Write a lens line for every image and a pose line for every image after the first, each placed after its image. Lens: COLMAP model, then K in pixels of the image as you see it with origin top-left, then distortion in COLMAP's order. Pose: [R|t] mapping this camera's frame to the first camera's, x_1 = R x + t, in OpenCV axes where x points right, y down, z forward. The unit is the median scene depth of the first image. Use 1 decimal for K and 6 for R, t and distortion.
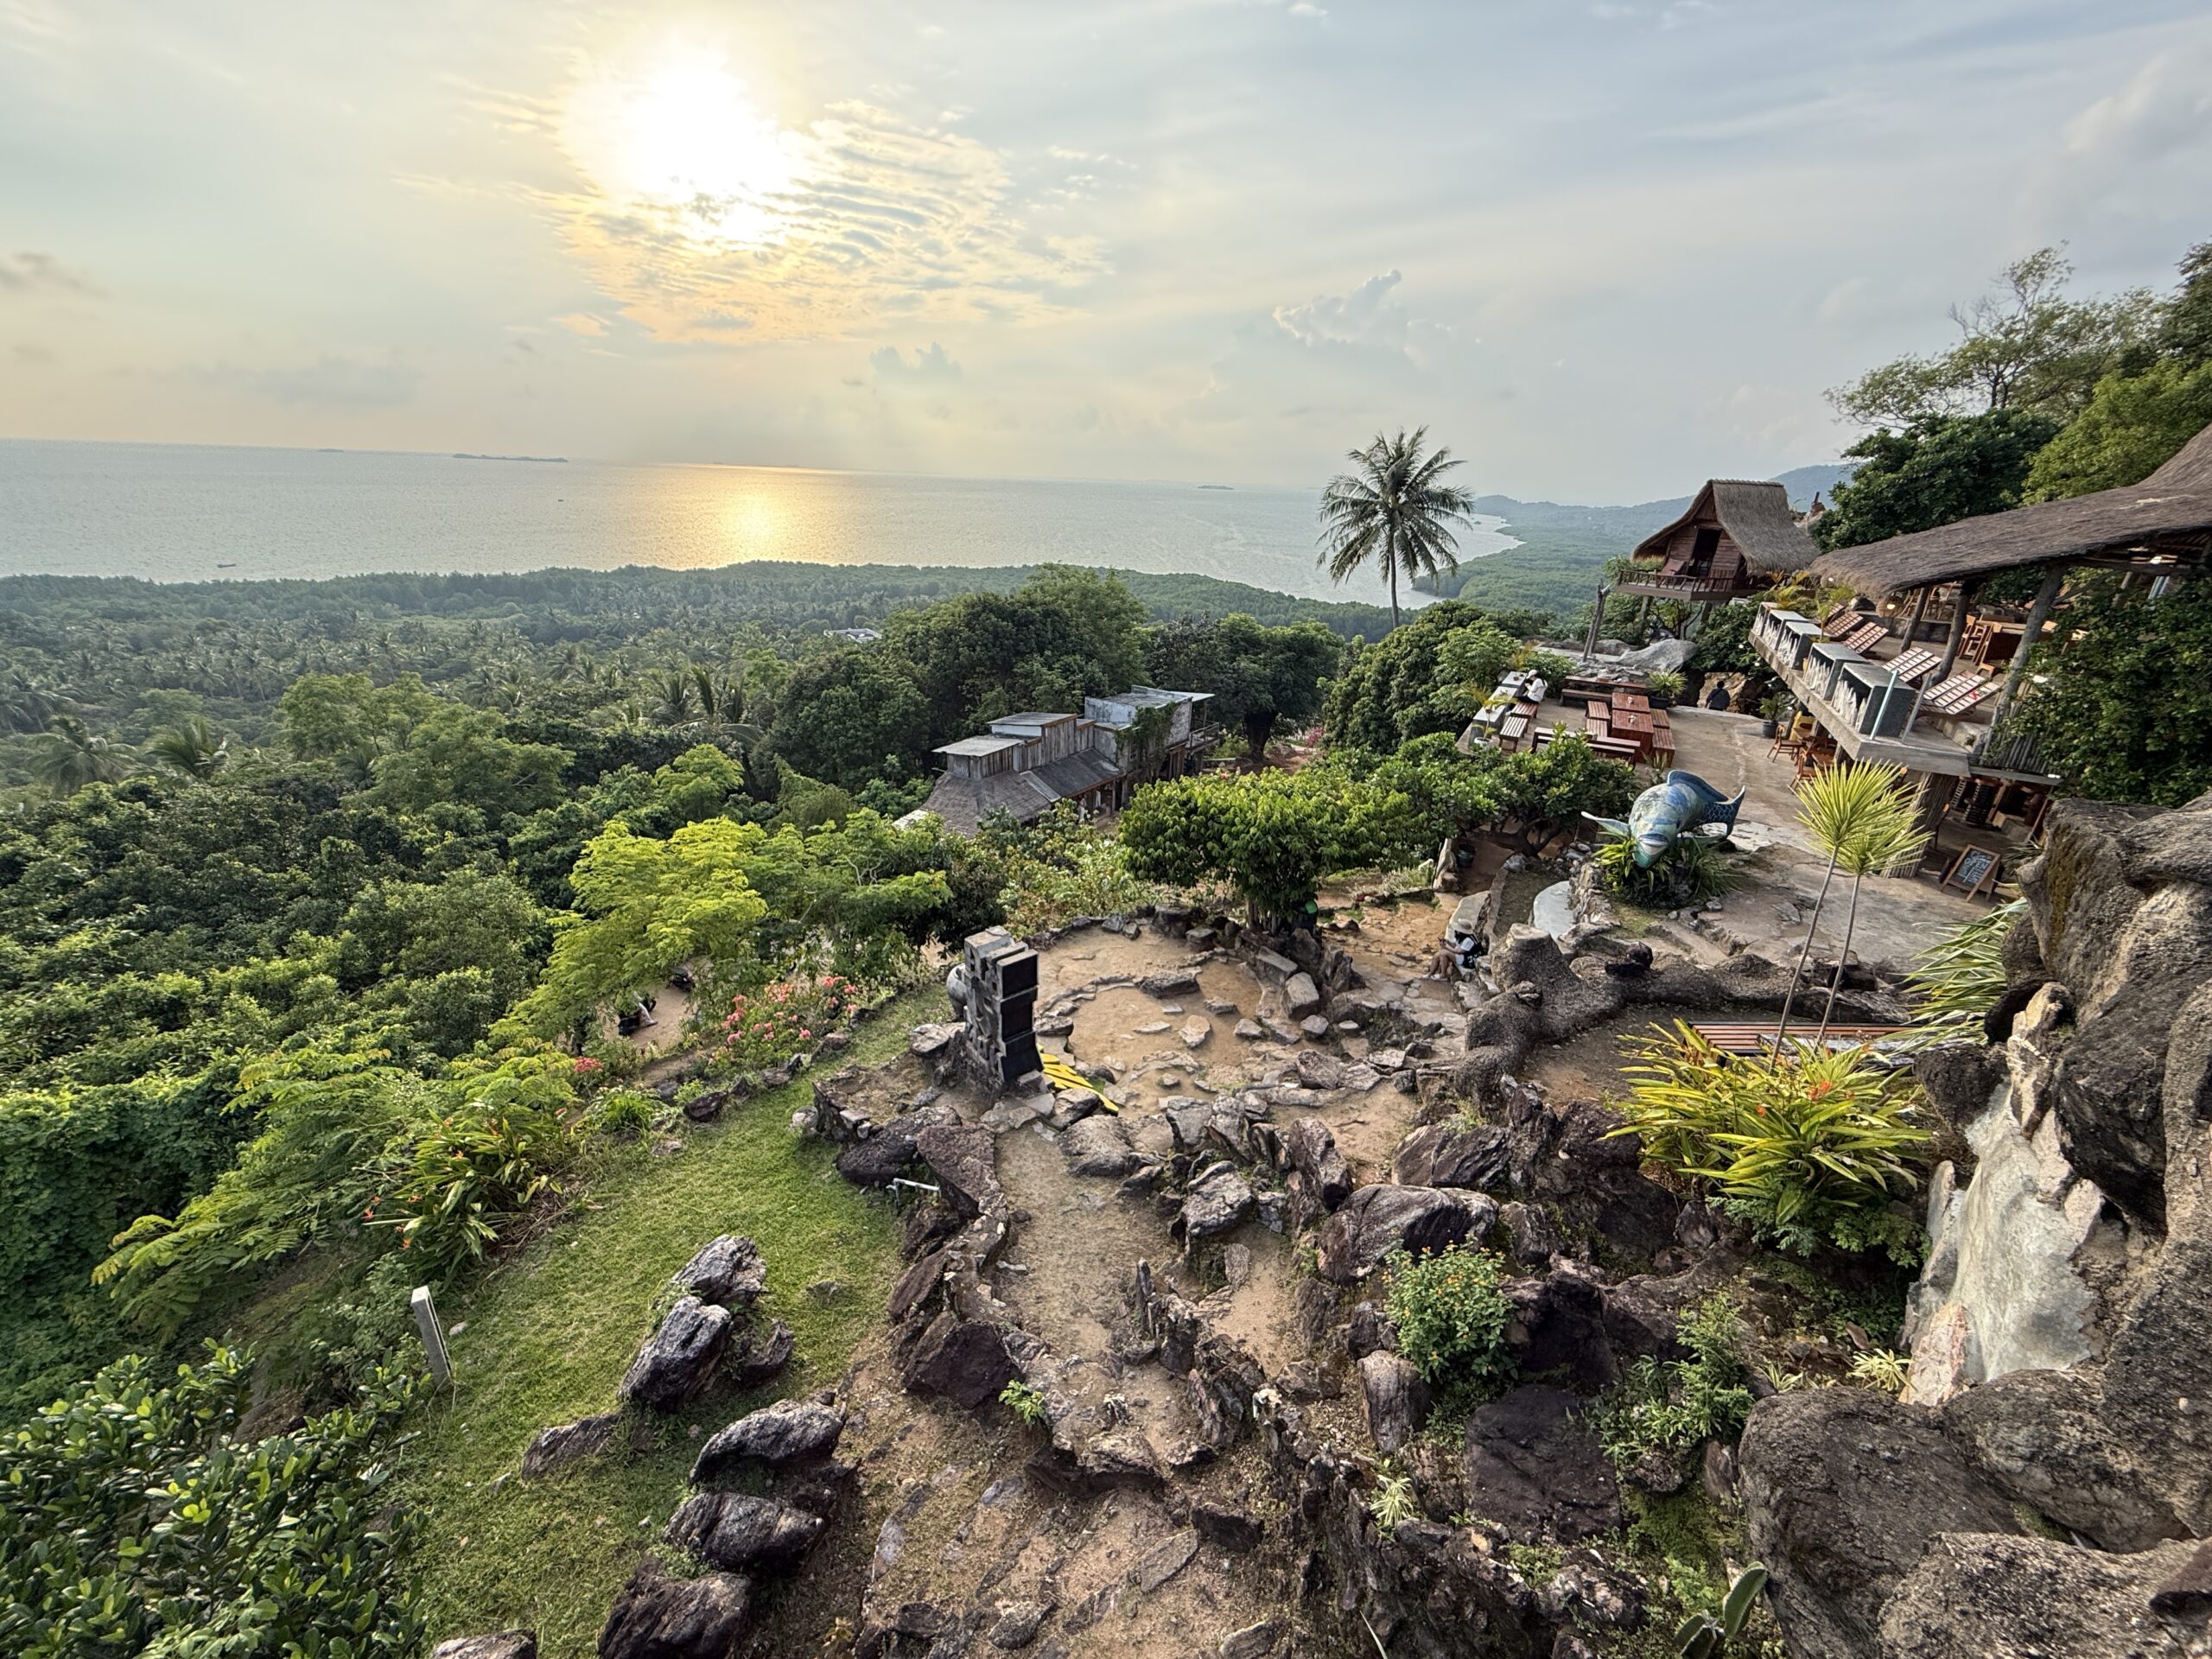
lens RADIAL K [[879.8, 0, 1097.7], [0, 879.8, 824.9], [0, 0, 1]] dist [0.000438, -0.000439]
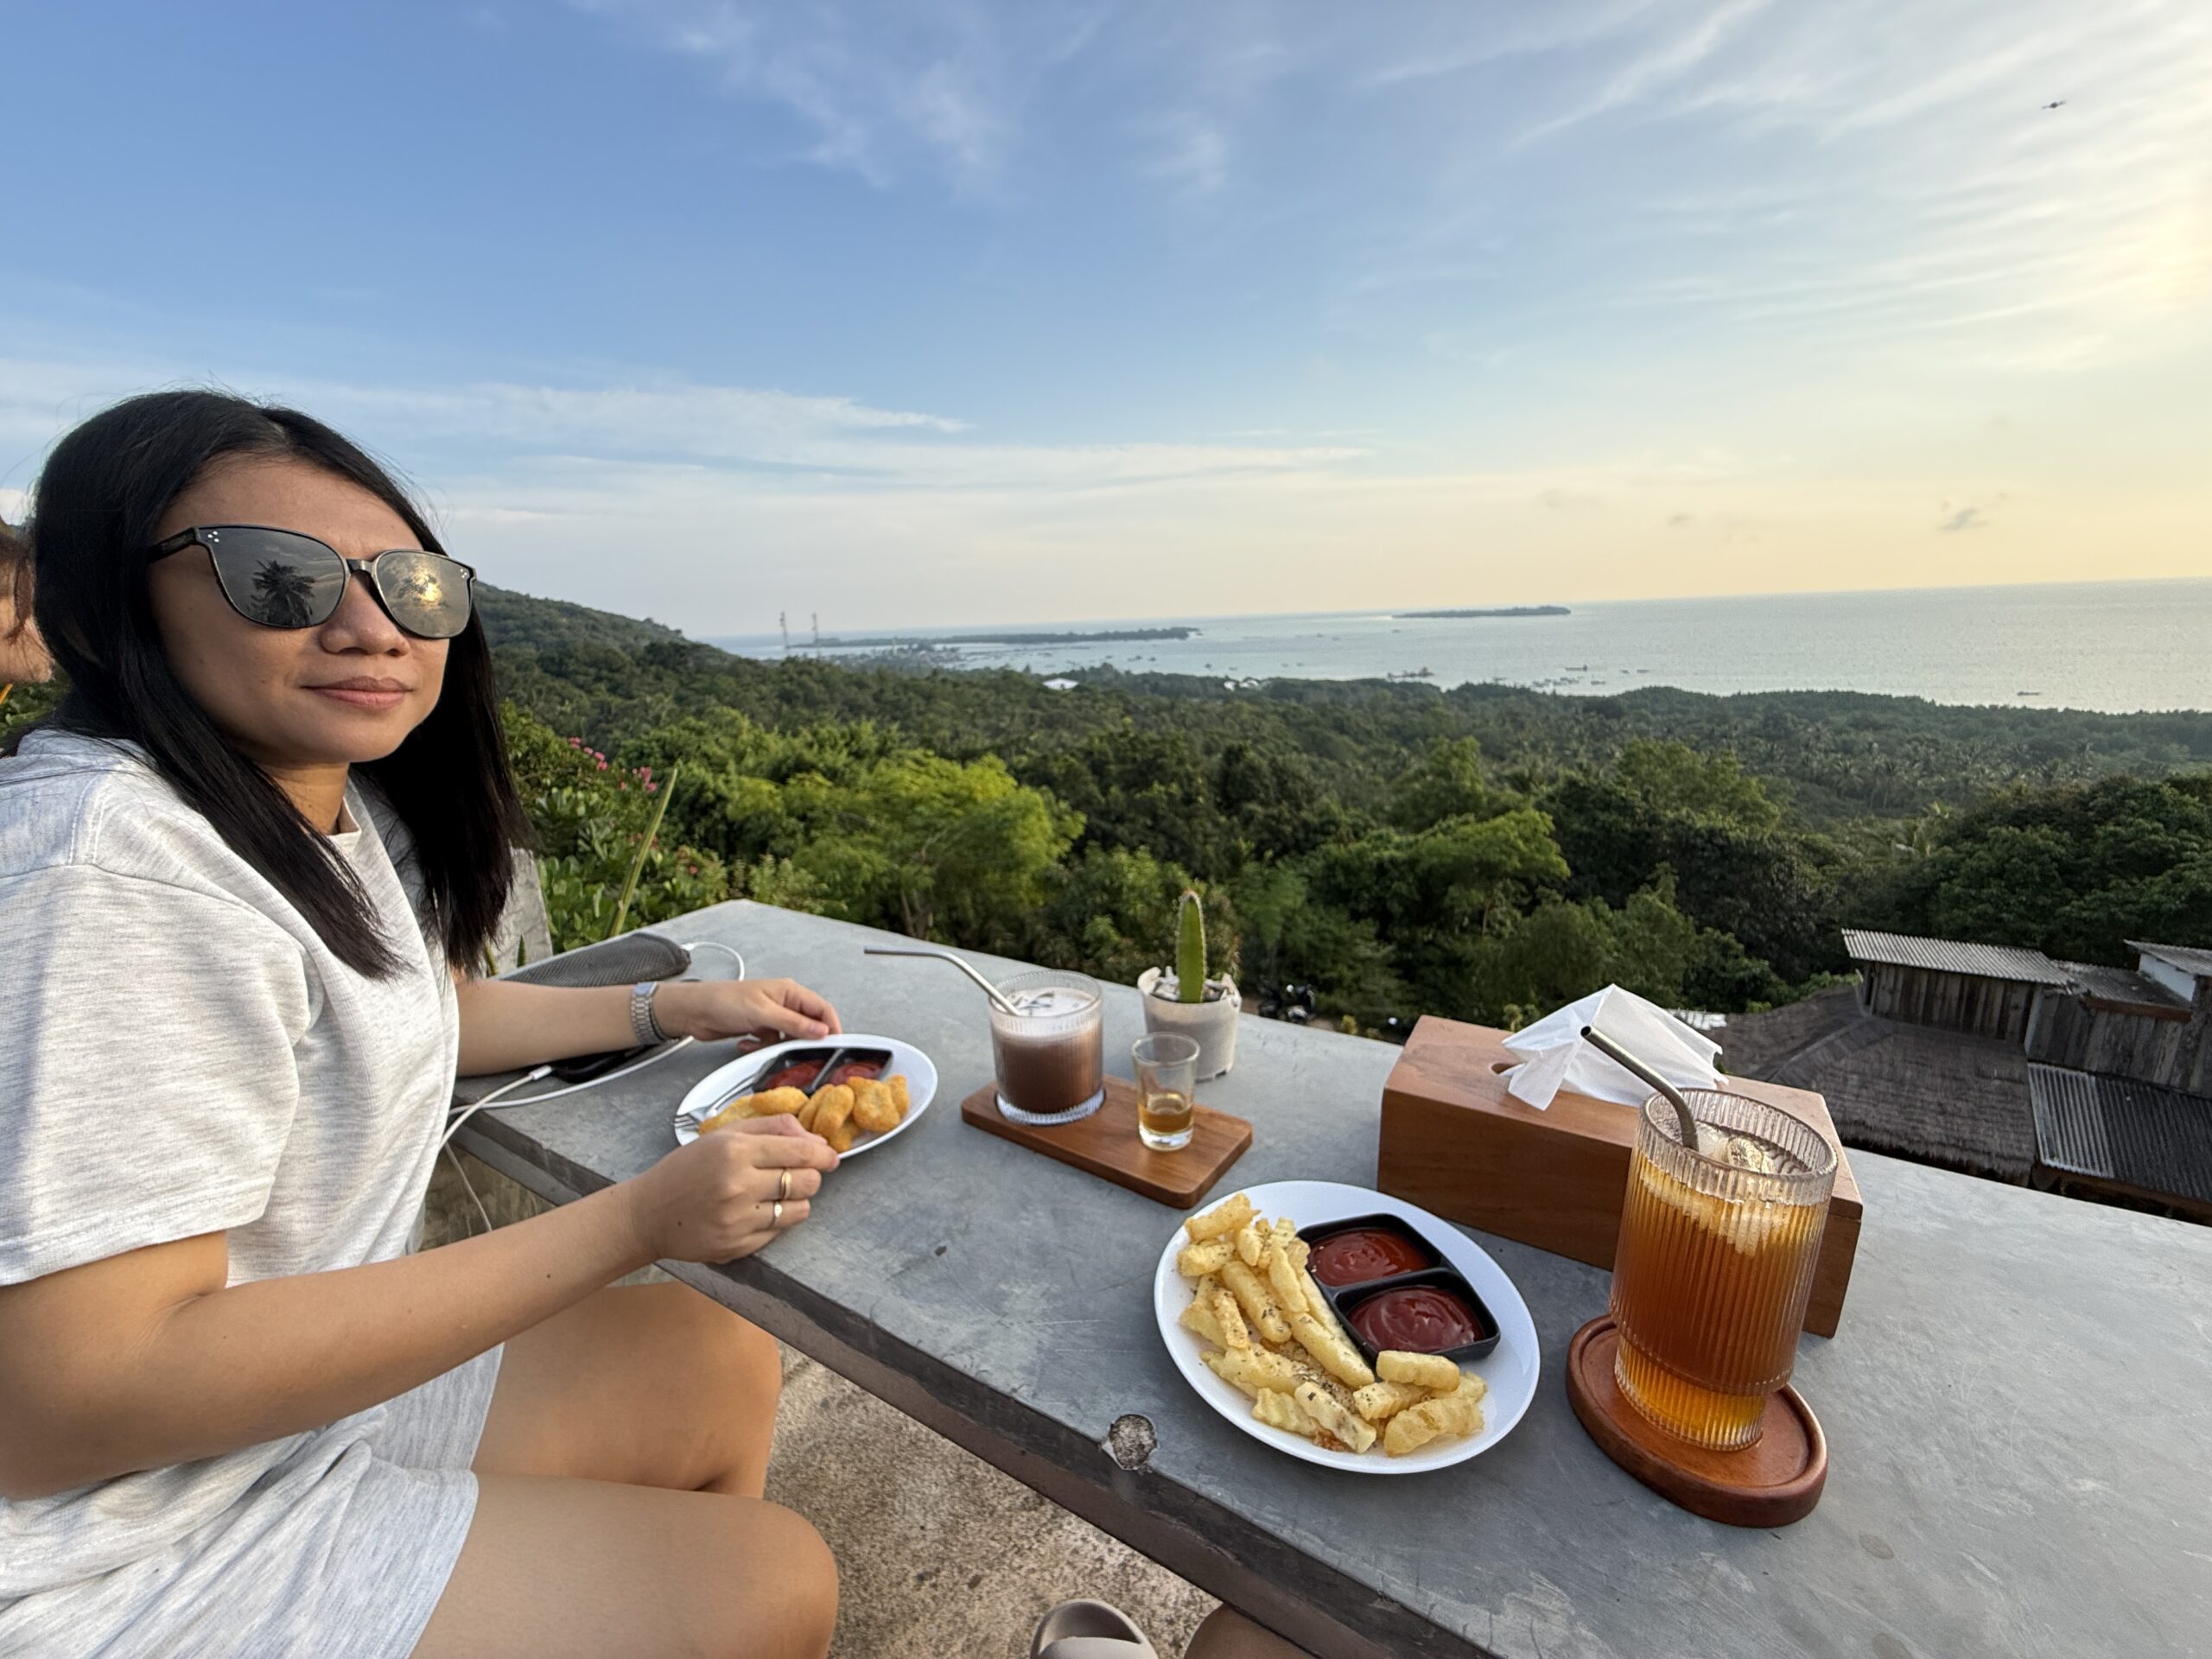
lens RADIAL K [[879.8, 0, 1096.9], [0, 879.8, 837.4], [0, 0, 1]] dist [0.000438, -0.000439]
pose [[-0.025418, 0.209361, -0.977508, 0.196248], [-0.332958, 0.920221, 0.205749, -0.065823], [0.942599, 0.330699, 0.046319, 0.405306]]
